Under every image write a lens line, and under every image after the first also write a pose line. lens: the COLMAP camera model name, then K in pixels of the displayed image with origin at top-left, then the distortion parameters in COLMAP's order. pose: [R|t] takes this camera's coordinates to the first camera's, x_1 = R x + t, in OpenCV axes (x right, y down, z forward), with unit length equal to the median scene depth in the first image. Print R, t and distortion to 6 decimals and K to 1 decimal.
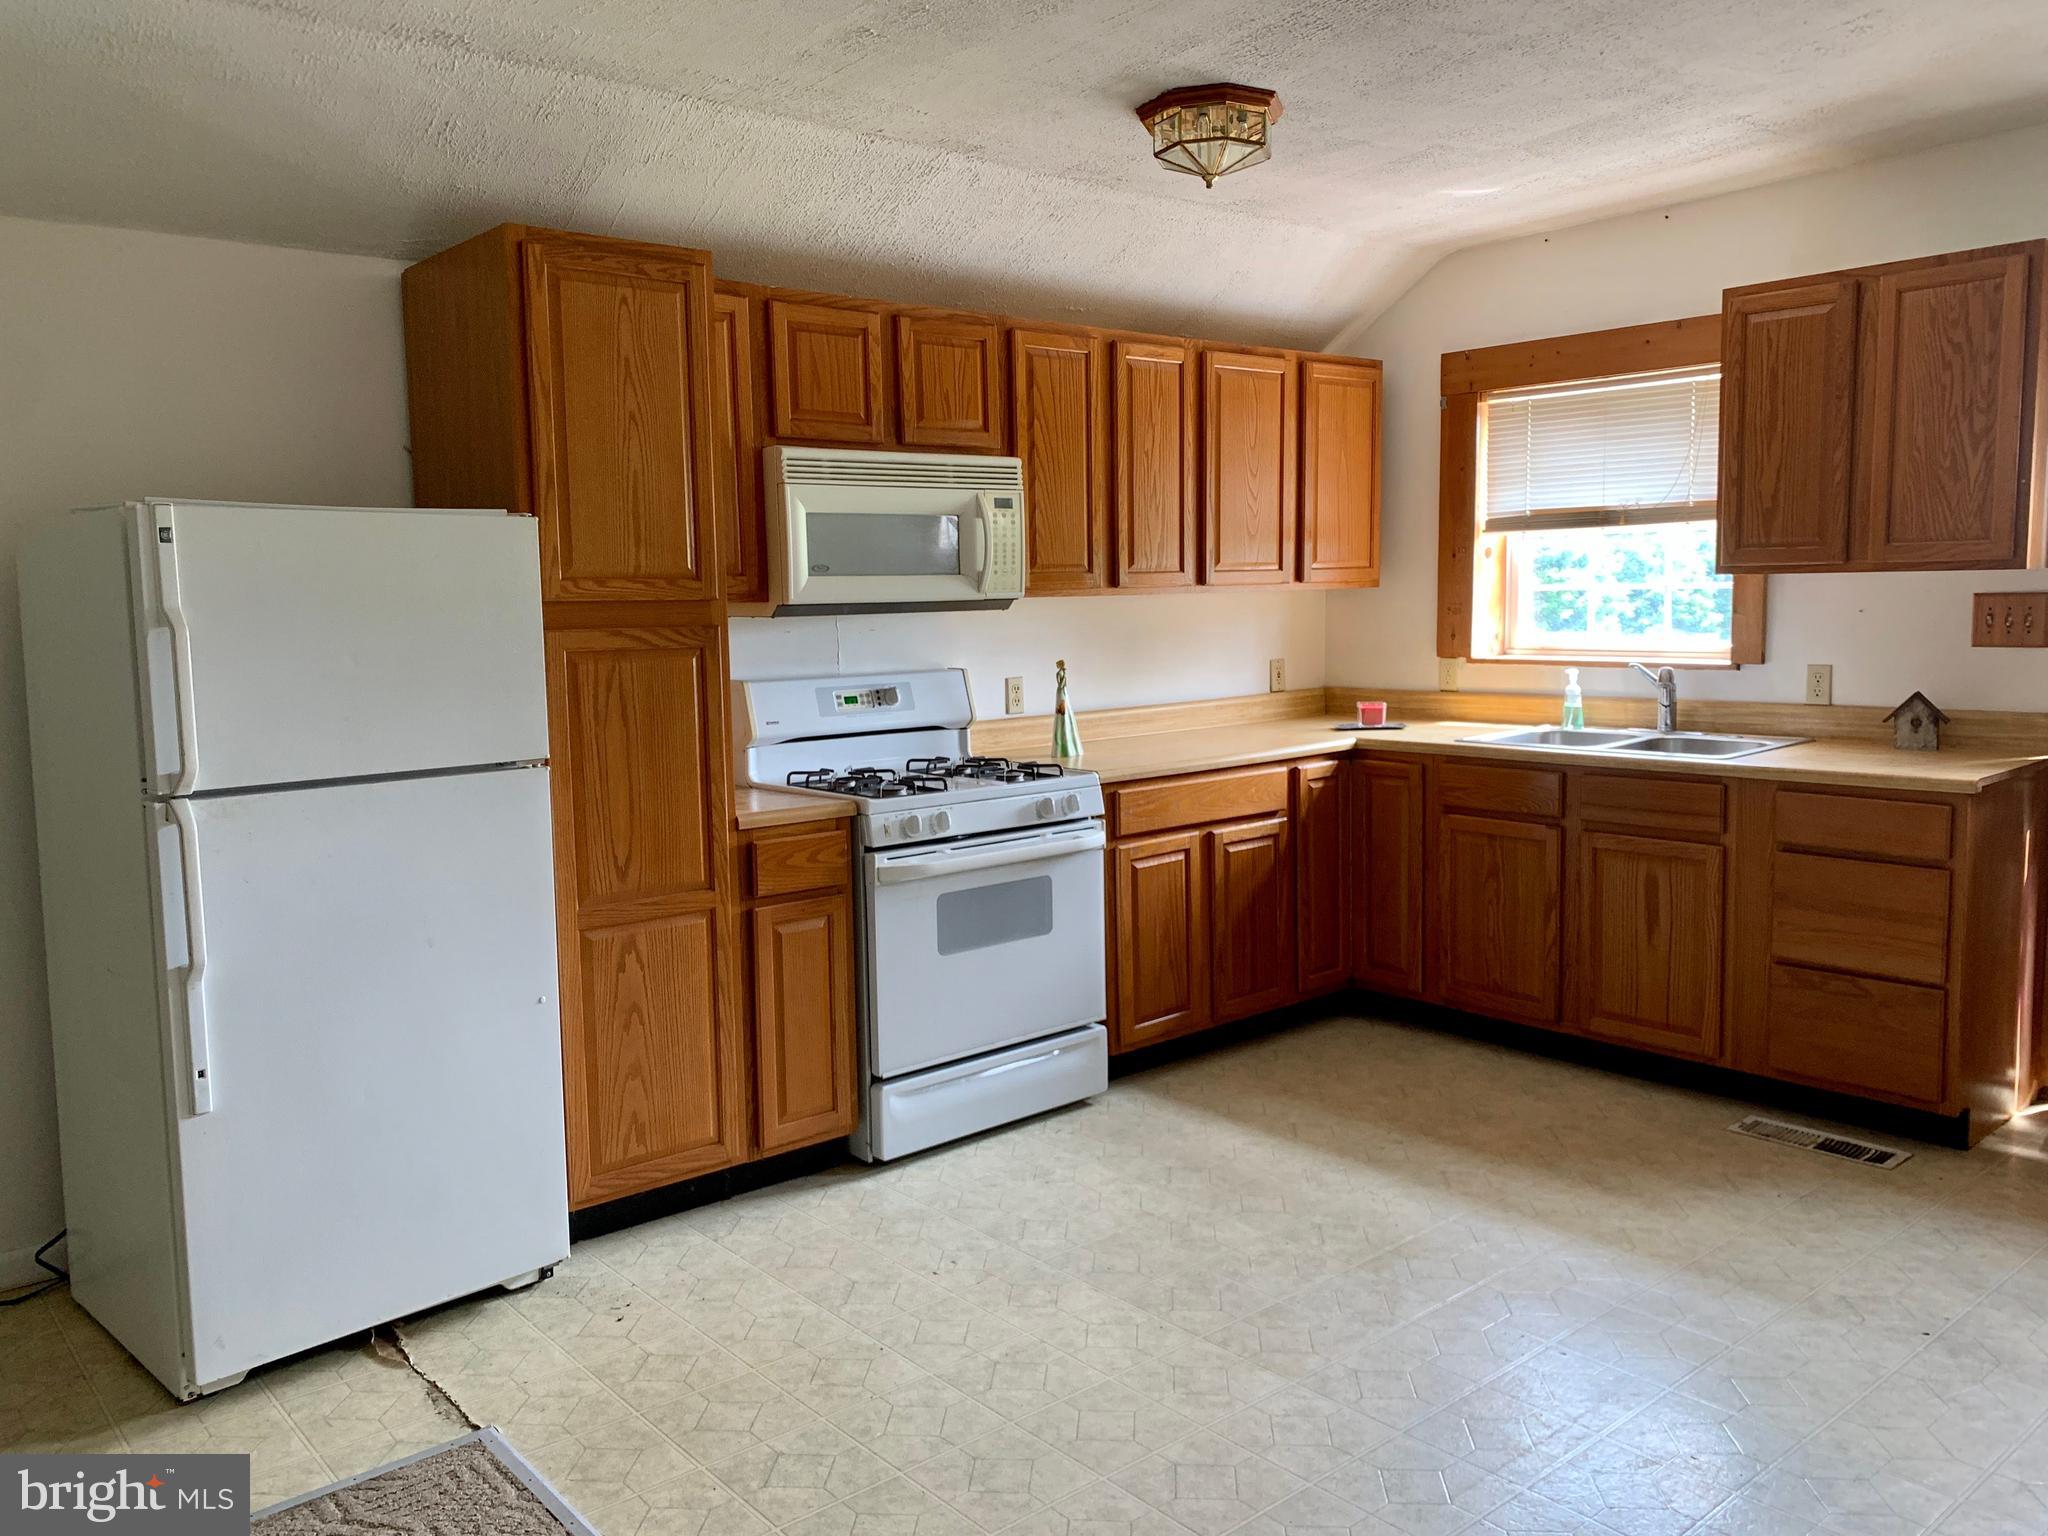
lens RADIAL K [[1567.3, 0, 1025.7], [0, 1567.3, 762.3], [0, 0, 1]] dist [0.054916, -0.063485]
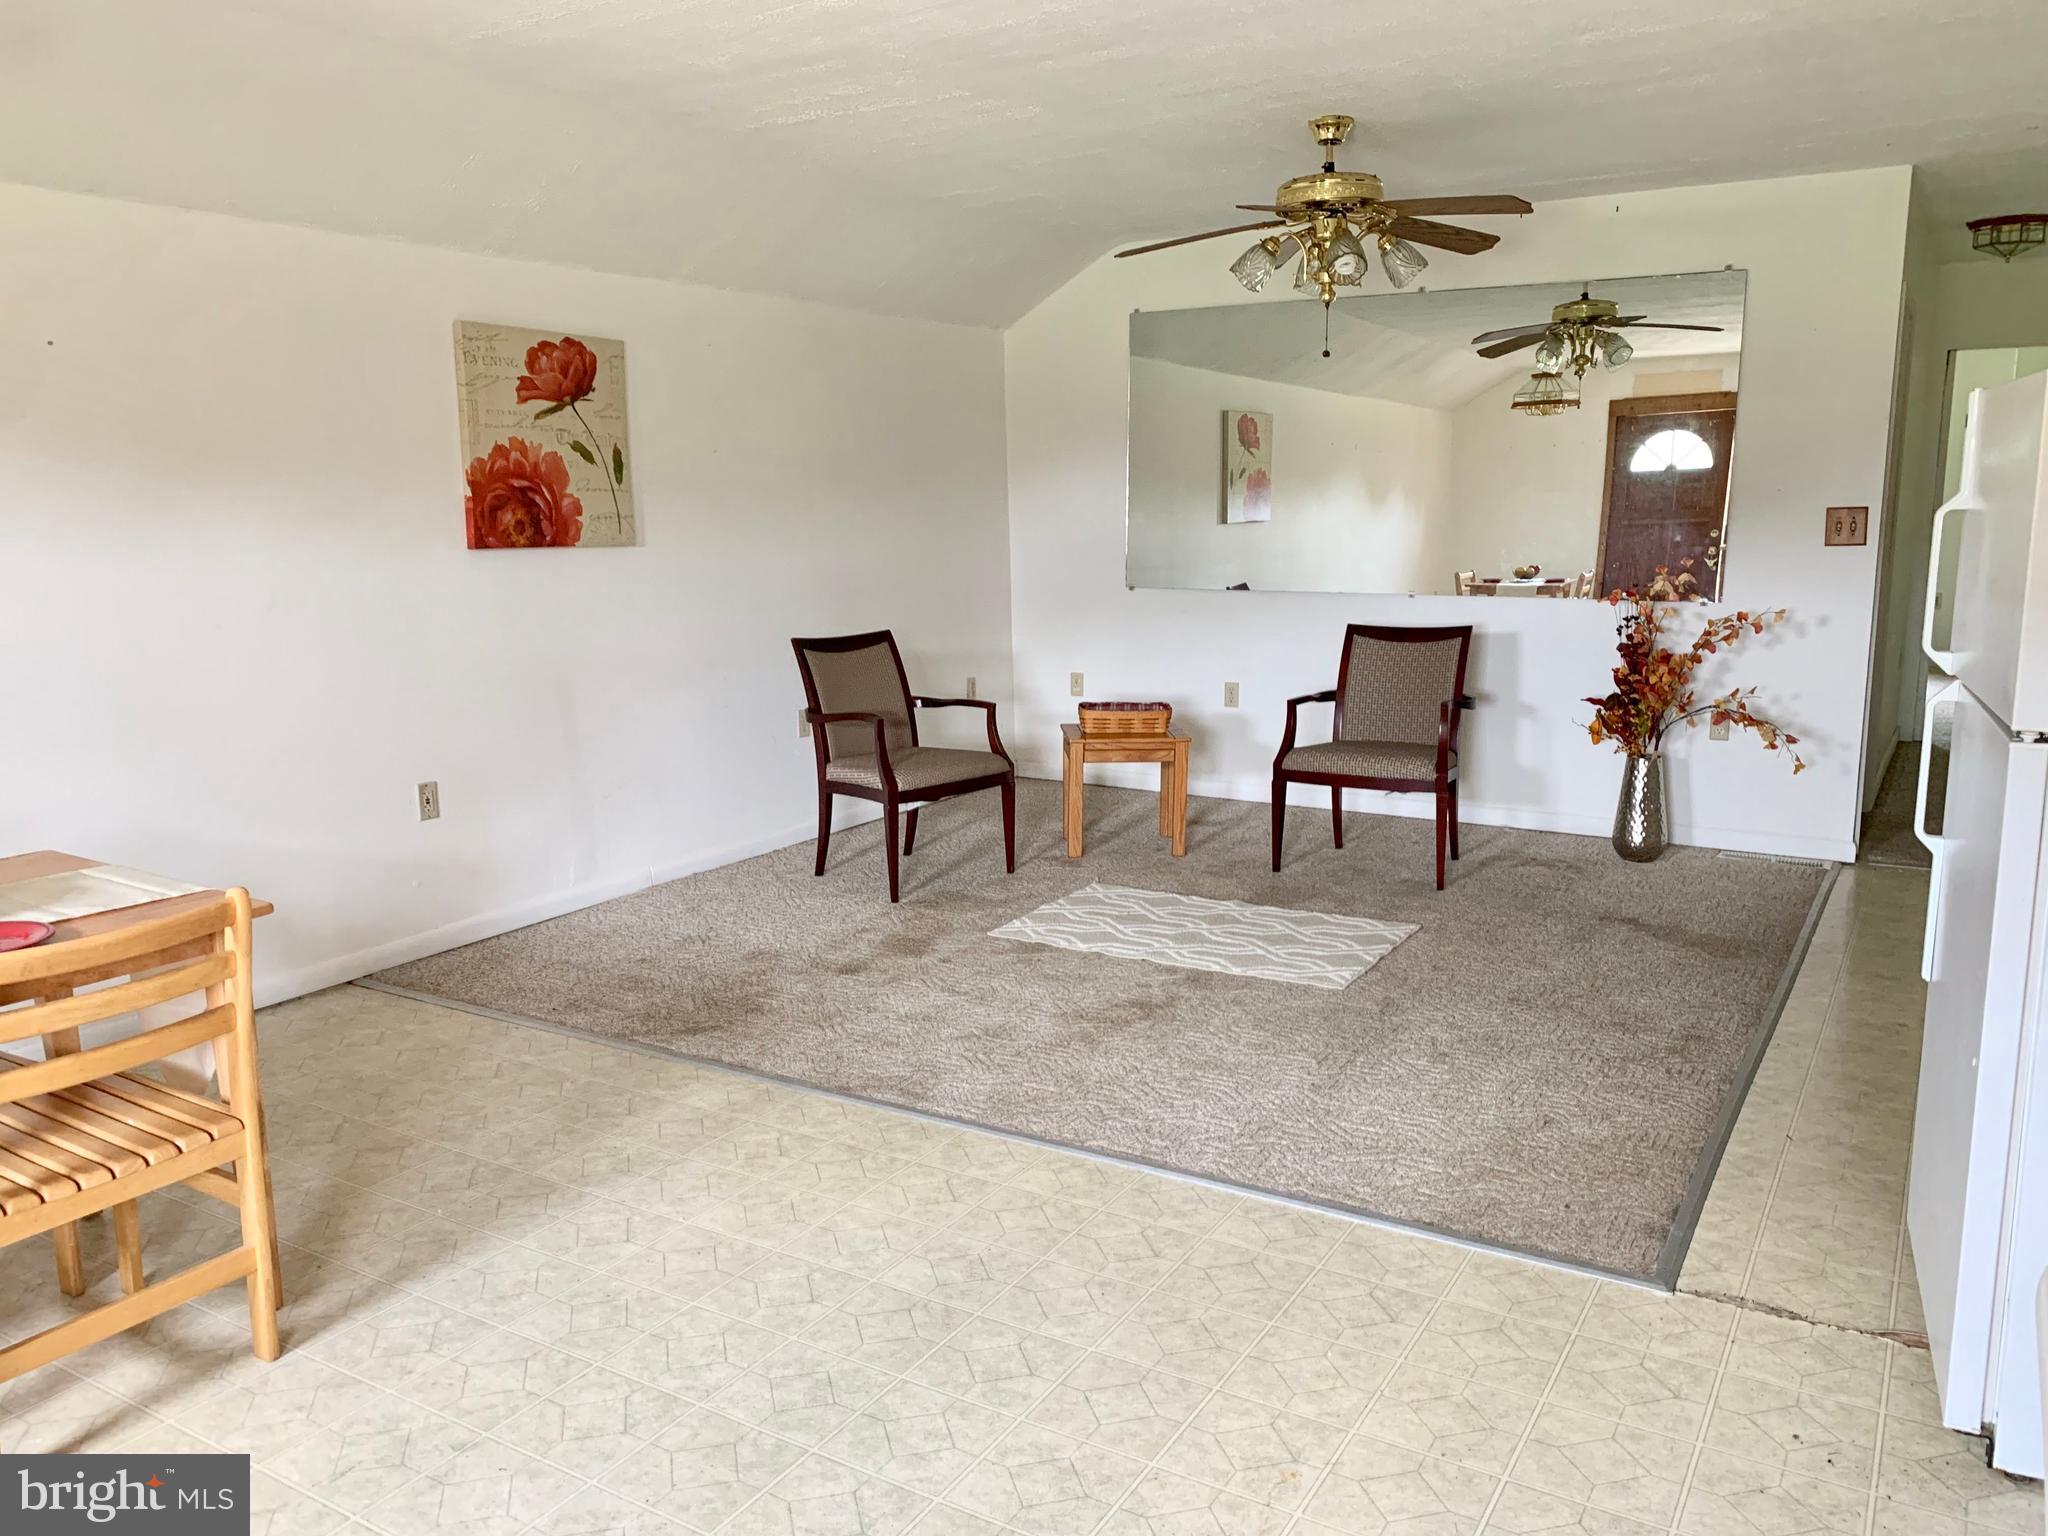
lens RADIAL K [[1567.3, 0, 1024.7], [0, 1567.3, 767.5], [0, 0, 1]] dist [0.054916, -0.063485]
pose [[-0.946603, 0.085524, -0.310852, 0.233738], [-0.004015, 0.960971, 0.276619, -0.130516], [0.322377, 0.263096, -0.909315, 1.114209]]
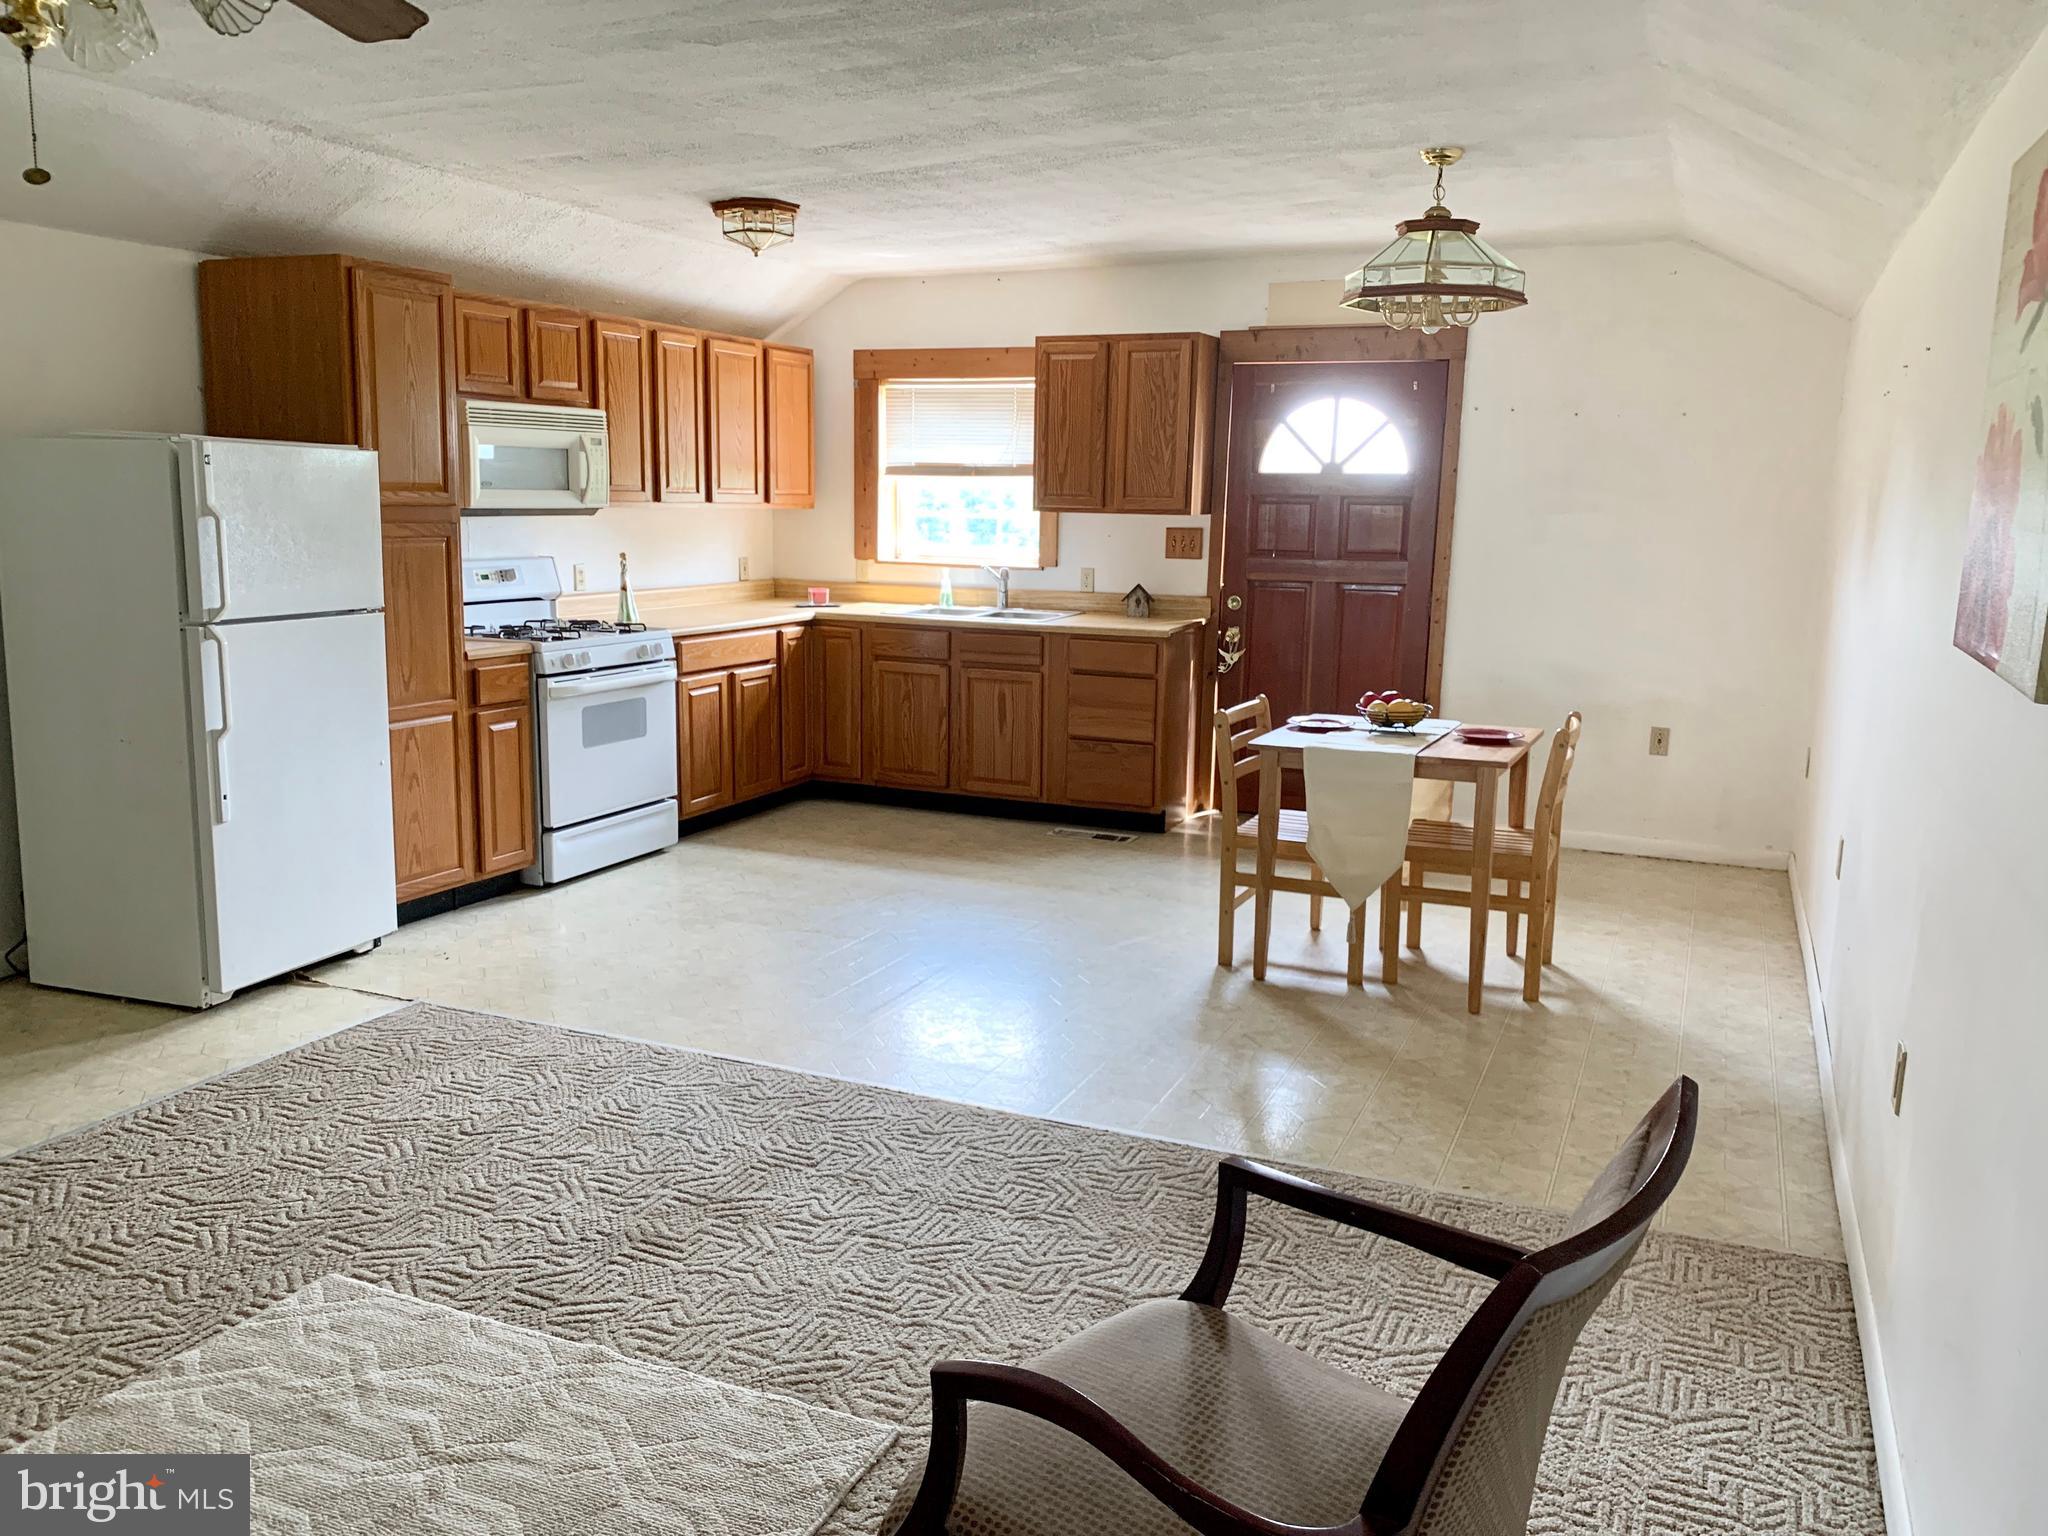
lens RADIAL K [[1567.3, 0, 1020.6], [0, 1567.3, 767.3], [0, 0, 1]] dist [0.054916, -0.063485]
pose [[0.900479, -0.036792, 0.433341, -0.315520], [0.010030, 0.997907, 0.063884, 0.046536], [-0.434785, -0.053179, 0.898963, -0.515433]]
